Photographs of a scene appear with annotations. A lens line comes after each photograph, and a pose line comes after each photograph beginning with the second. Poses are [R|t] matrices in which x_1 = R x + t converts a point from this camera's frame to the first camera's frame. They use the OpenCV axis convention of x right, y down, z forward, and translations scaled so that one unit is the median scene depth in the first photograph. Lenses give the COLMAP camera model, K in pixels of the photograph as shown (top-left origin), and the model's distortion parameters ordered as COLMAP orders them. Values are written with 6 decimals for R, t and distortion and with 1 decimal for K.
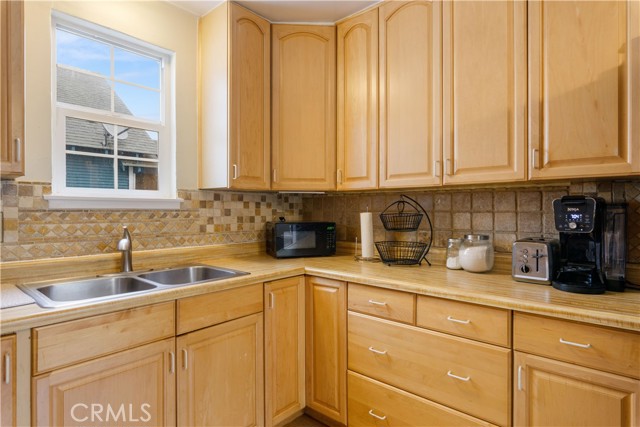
lens RADIAL K [[342.7, 0, 319.1], [0, 342.7, 209.0], [0, 0, 1]] dist [-0.007697, -0.001318]
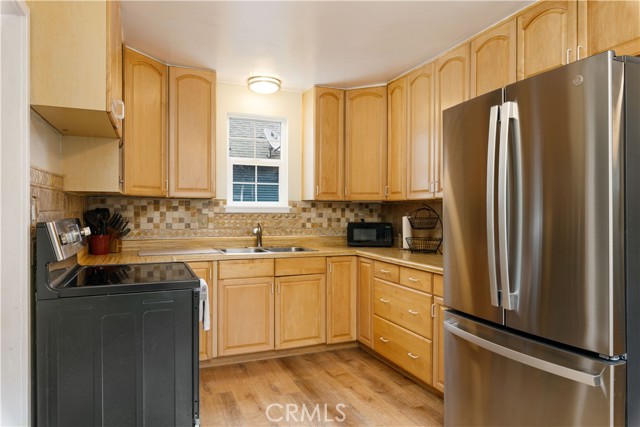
lens RADIAL K [[414.9, 0, 321.9], [0, 414.9, 212.0], [0, 0, 1]] dist [-0.006315, 0.001862]
pose [[0.894408, 0.006715, -0.447201, 0.662970], [-0.005588, 0.999977, 0.003840, -0.013483], [0.447217, -0.000936, 0.894425, -0.765447]]
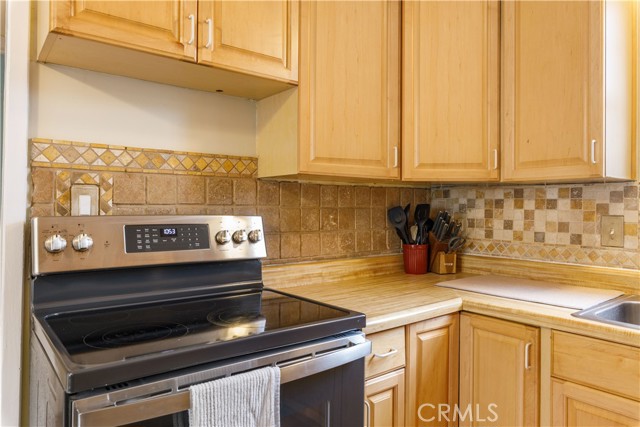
lens RADIAL K [[423.5, 0, 322.0], [0, 423.5, 210.6], [0, 0, 1]] dist [-0.011536, -0.002742]
pose [[-0.194186, 0.000921, -0.980964, 0.286566], [-0.011551, 0.999928, 0.003226, 0.000571], [0.980897, 0.011958, -0.194162, 0.307013]]
